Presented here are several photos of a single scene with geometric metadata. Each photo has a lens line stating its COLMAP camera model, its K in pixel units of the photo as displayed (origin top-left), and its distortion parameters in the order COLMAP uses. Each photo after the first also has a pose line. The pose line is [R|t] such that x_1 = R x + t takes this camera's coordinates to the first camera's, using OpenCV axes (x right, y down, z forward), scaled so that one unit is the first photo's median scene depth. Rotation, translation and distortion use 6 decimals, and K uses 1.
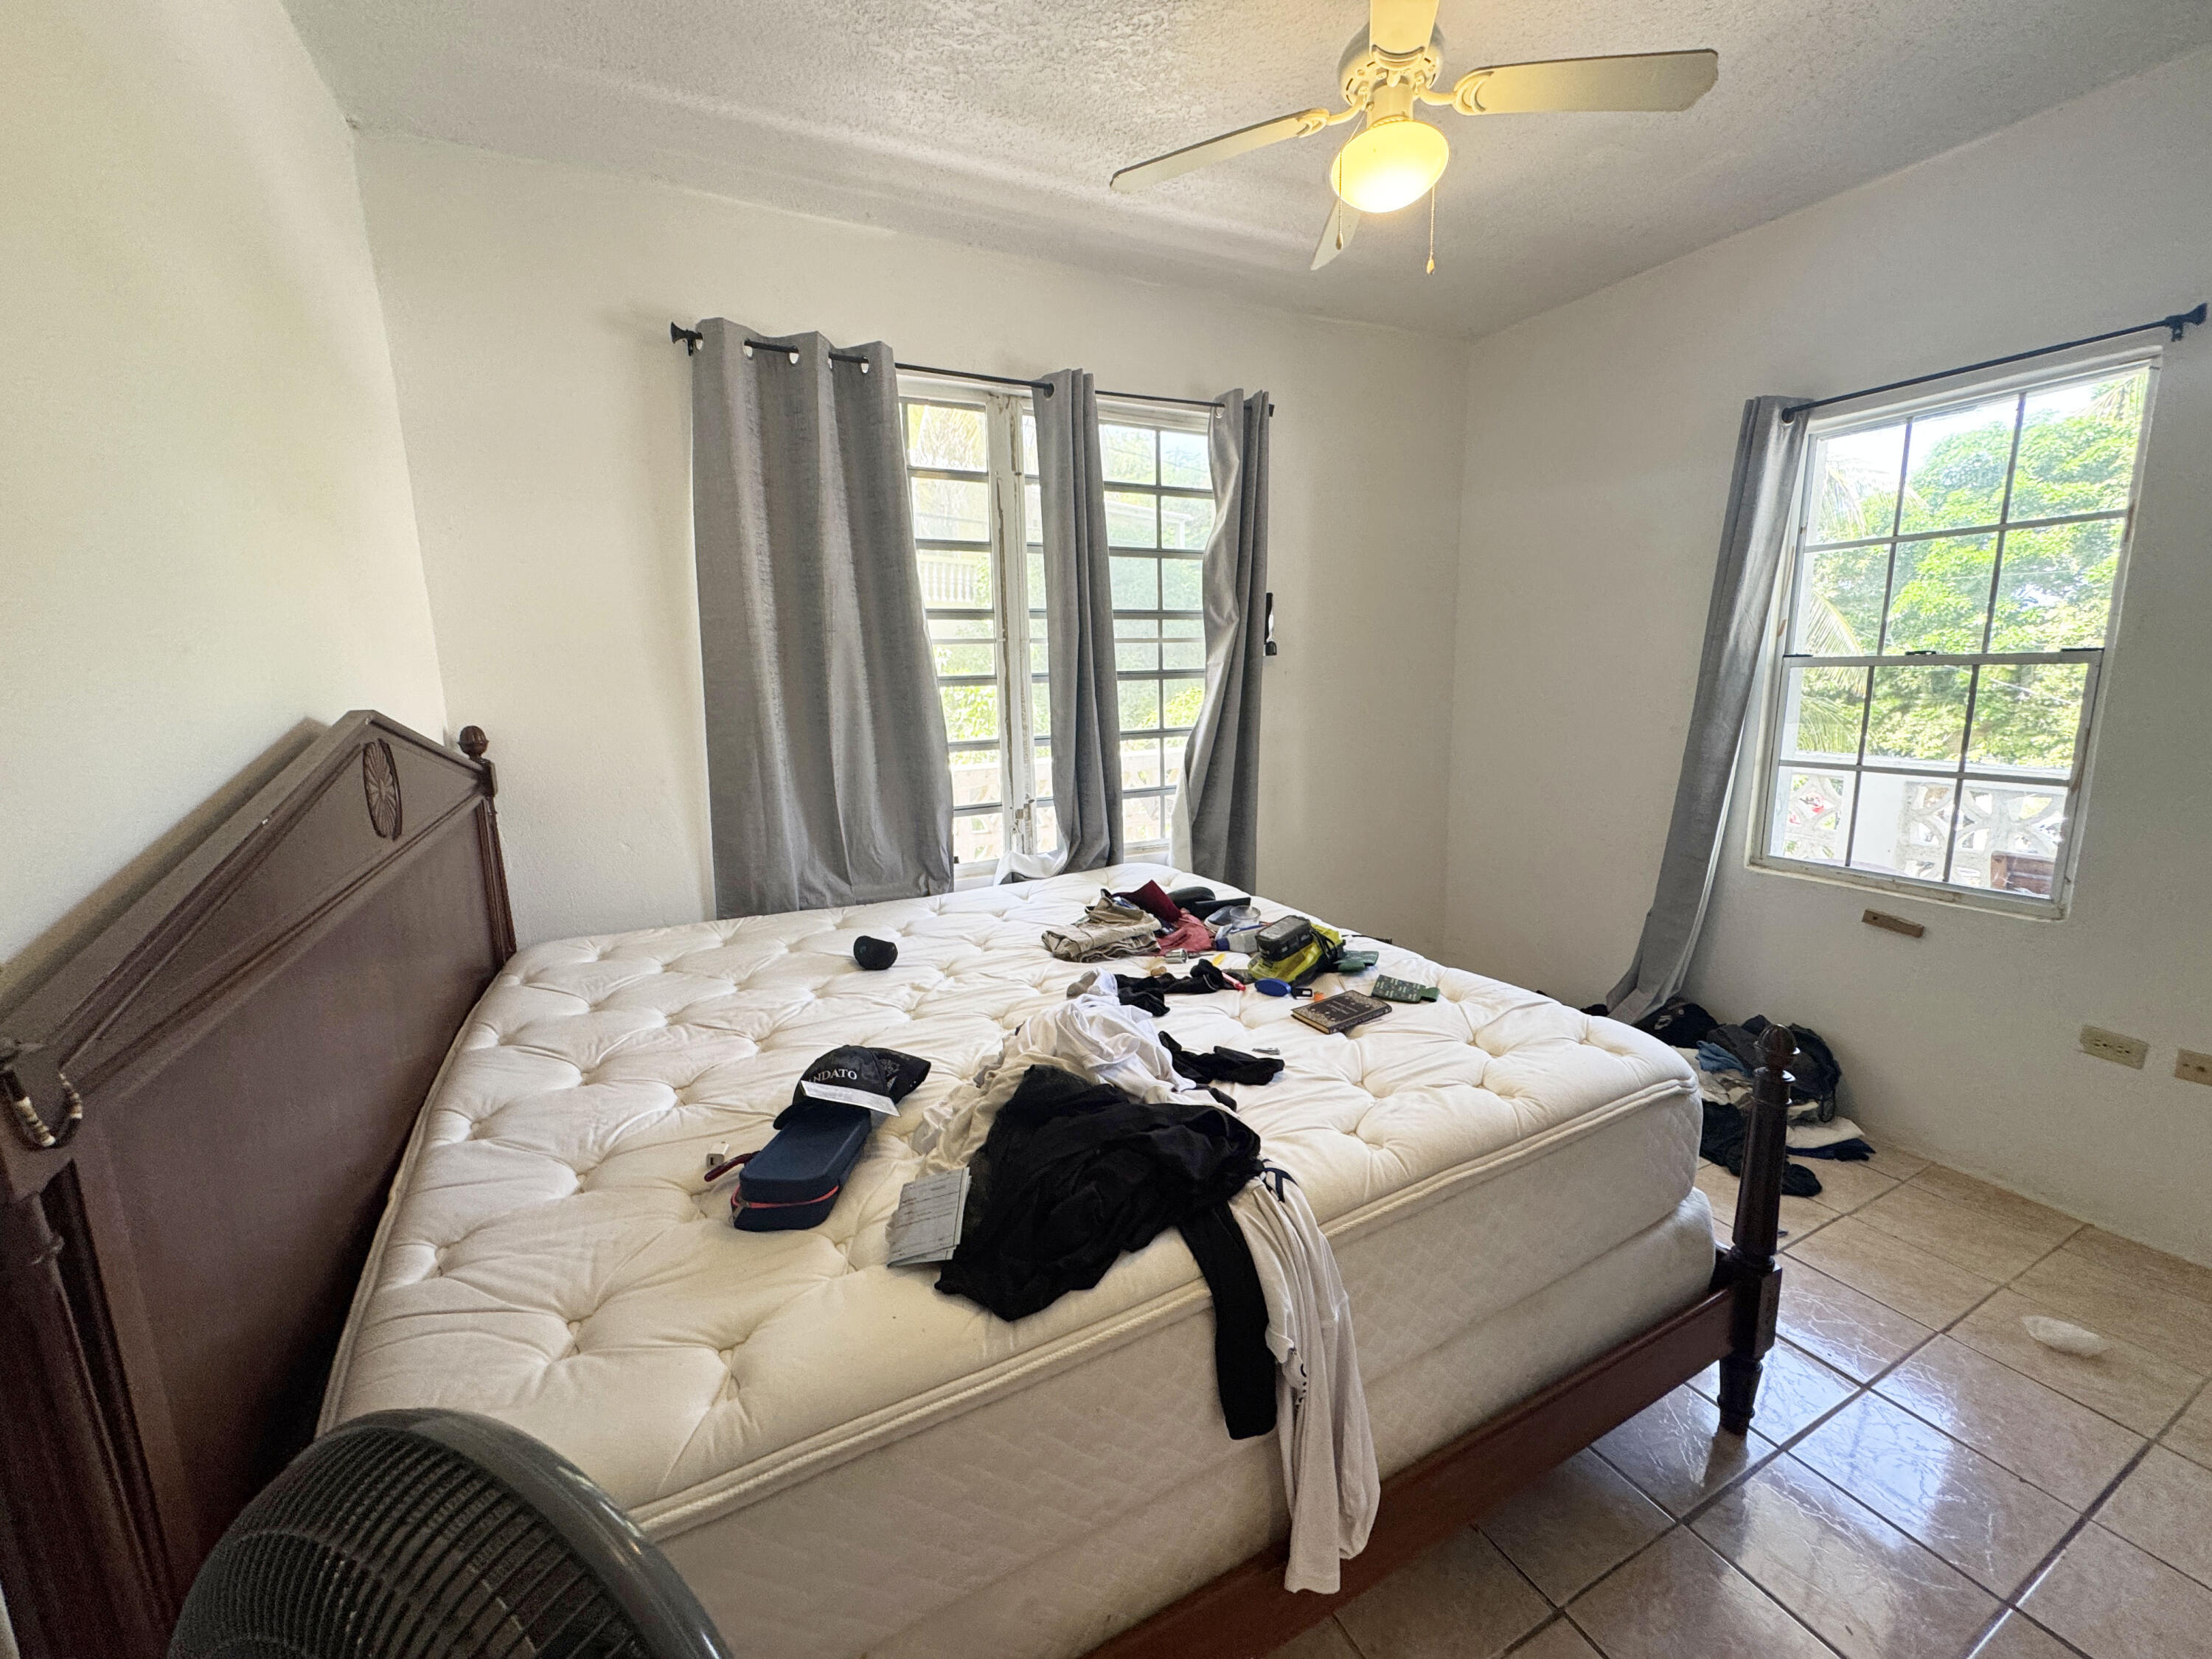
lens RADIAL K [[887.8, 0, 1105.3], [0, 887.8, 827.3], [0, 0, 1]] dist [0.017183, 0.000147]
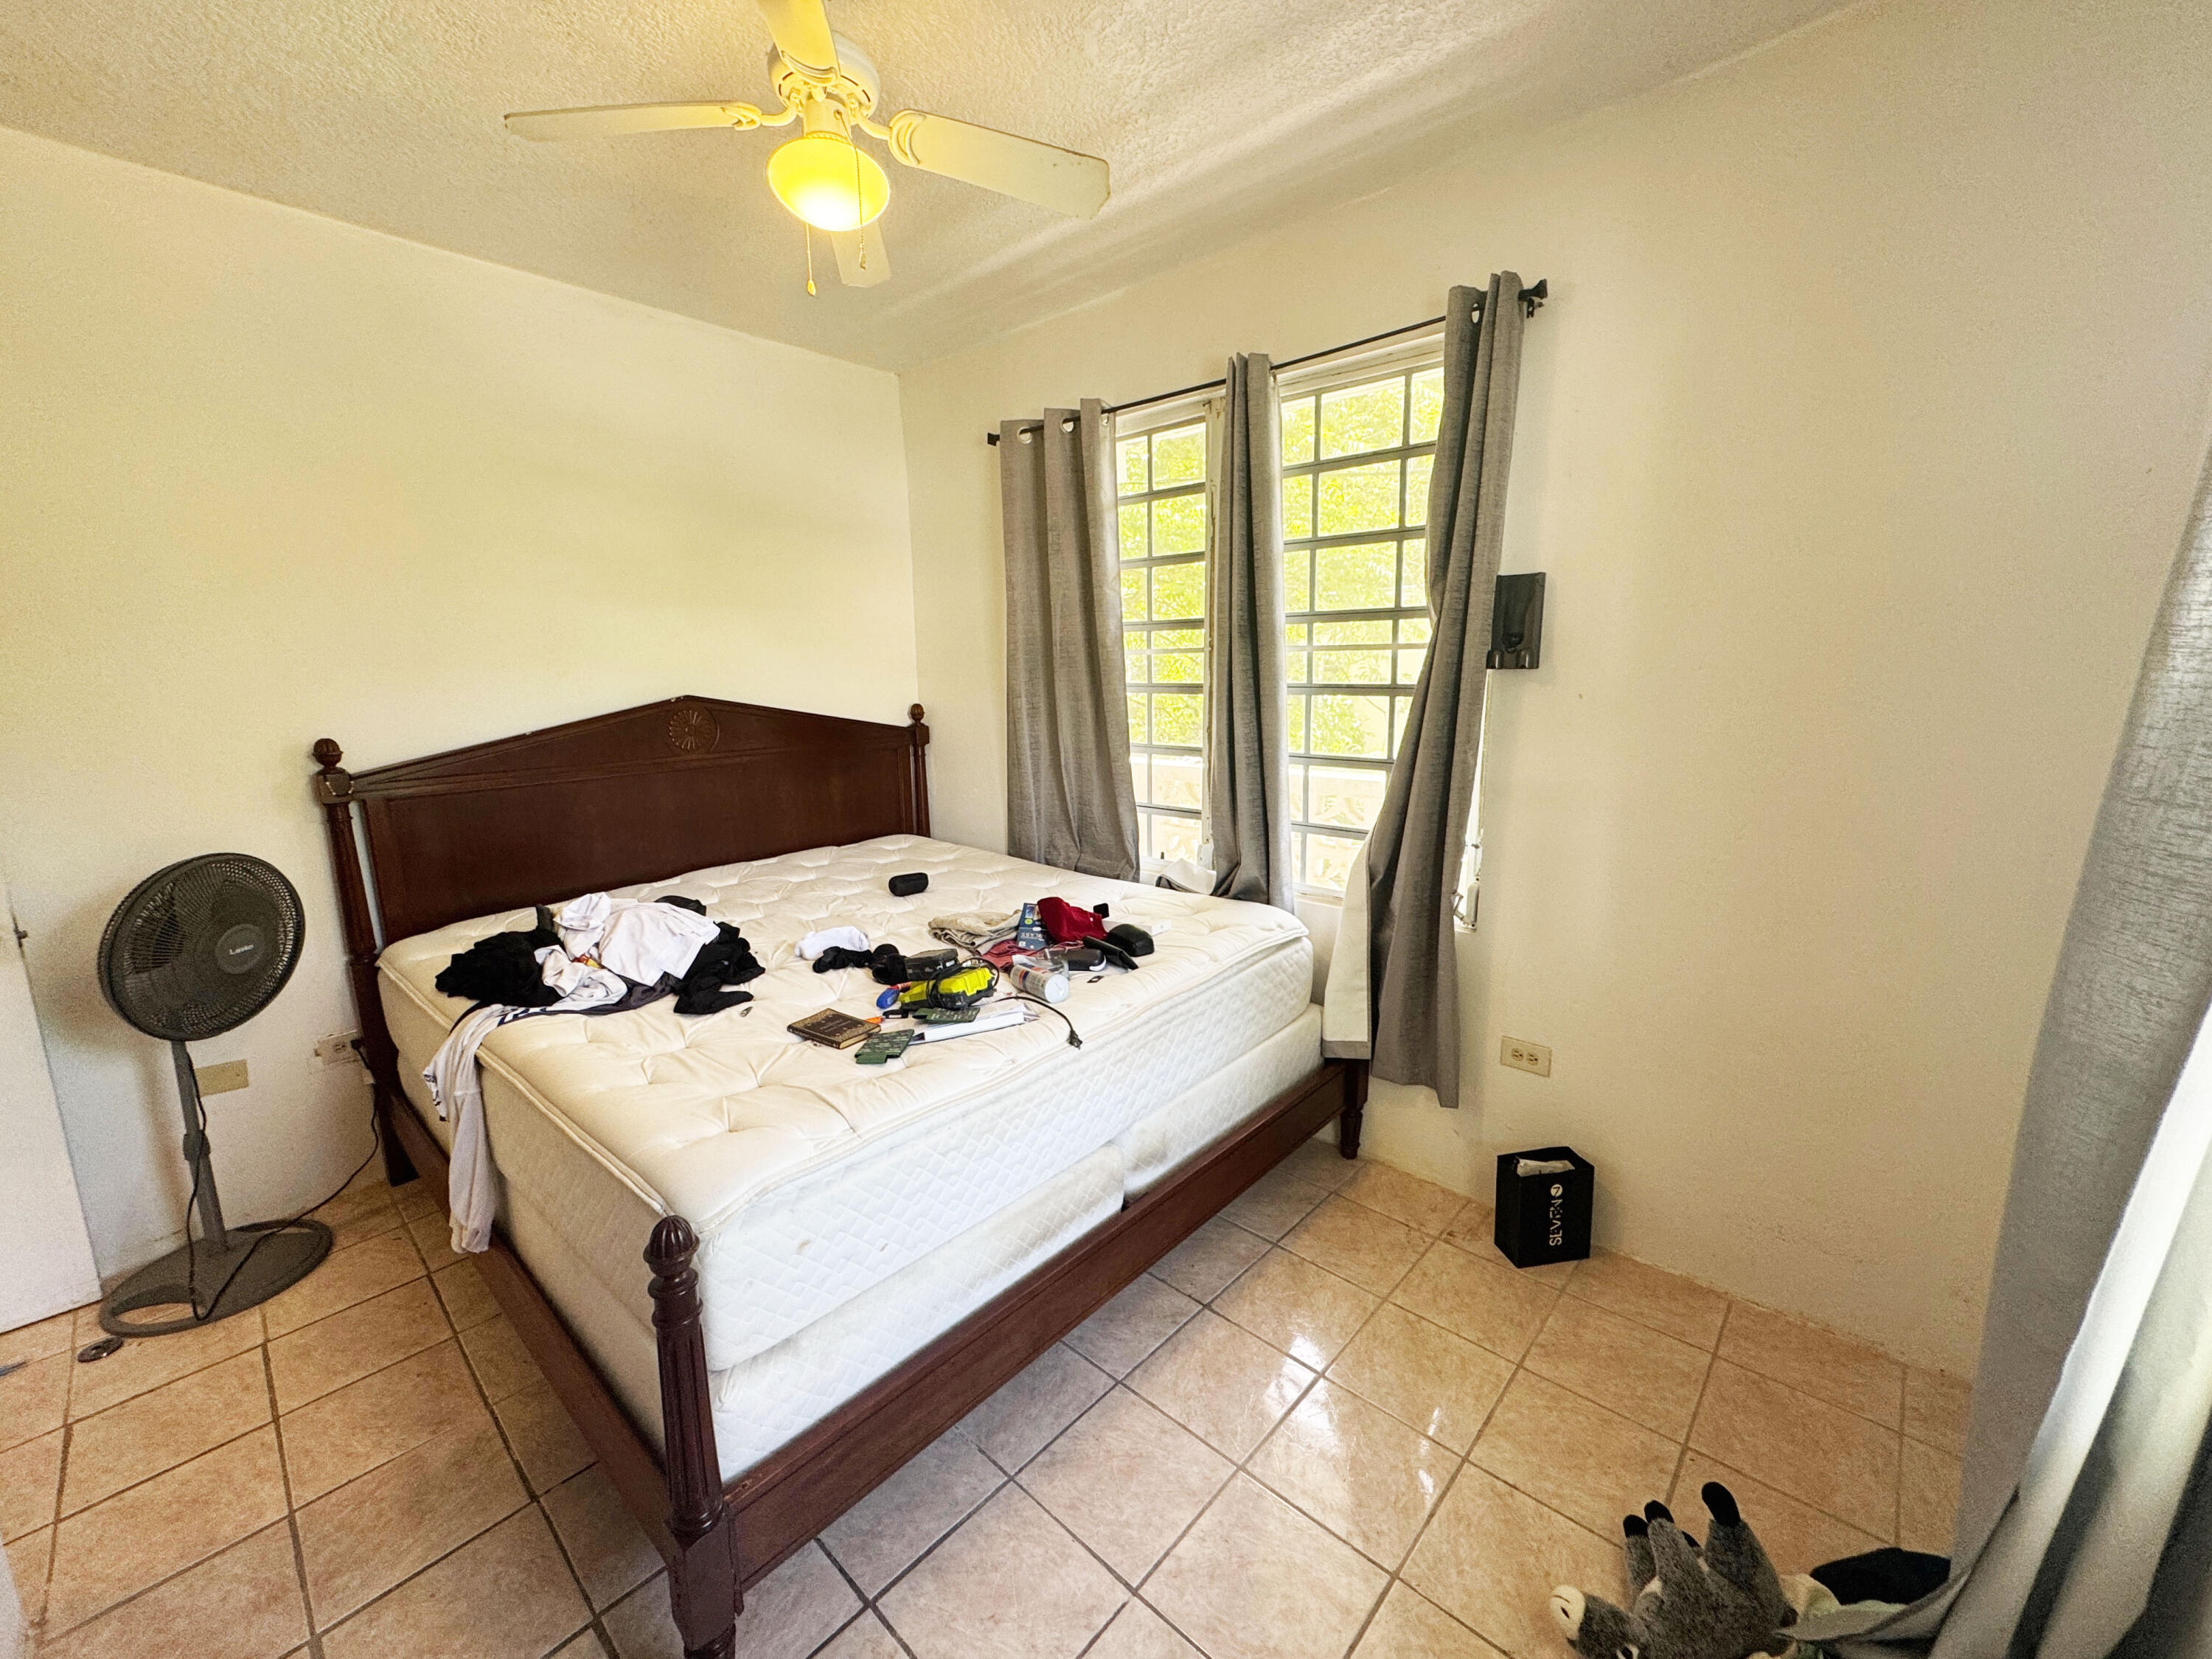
lens RADIAL K [[887.8, 0, 1105.3], [0, 887.8, 829.3], [0, 0, 1]] dist [0.017183, 0.000147]
pose [[0.348825, 0.193676, -0.916957, 0.864397], [-0.167417, 0.975553, 0.142364, -0.149114], [0.922113, 0.103854, 0.372722, 0.592751]]
